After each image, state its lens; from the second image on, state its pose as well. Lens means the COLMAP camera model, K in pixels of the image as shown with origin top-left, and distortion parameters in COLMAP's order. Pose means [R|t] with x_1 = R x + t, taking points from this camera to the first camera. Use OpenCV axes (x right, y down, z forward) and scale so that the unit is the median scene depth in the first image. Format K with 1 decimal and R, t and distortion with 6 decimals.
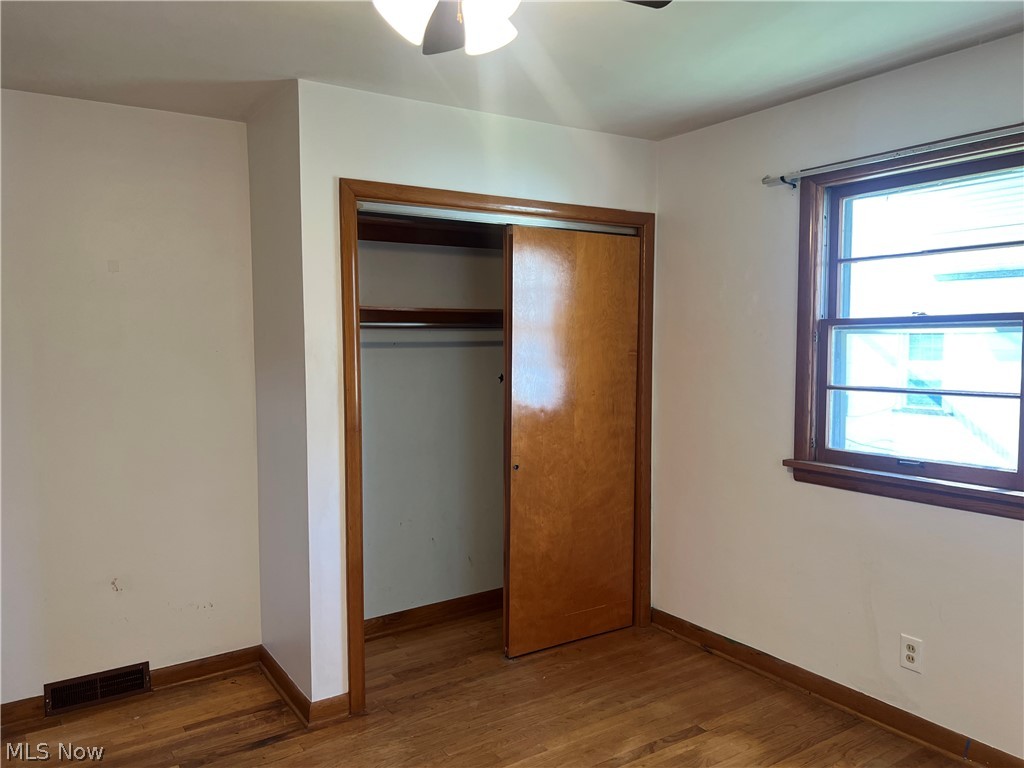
lens RADIAL K [[776.3, 0, 512.0], [0, 776.3, 384.0], [0, 0, 1]] dist [0.004321, 0.001595]
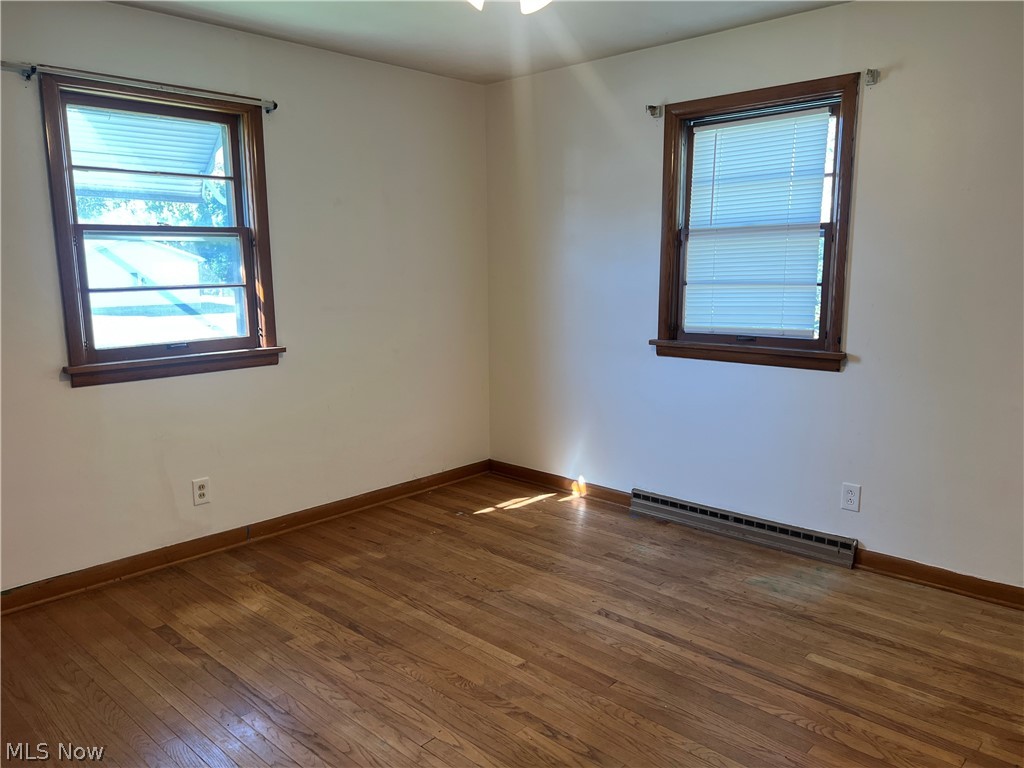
lens RADIAL K [[757.4, 0, 512.0], [0, 757.4, 384.0], [0, 0, 1]] dist [-0.000743, -0.000720]
pose [[-0.239882, -0.140358, 0.960602, -0.775988], [0.071283, 0.984276, 0.161618, 0.004027], [-0.968181, 0.107244, -0.226105, 0.747683]]
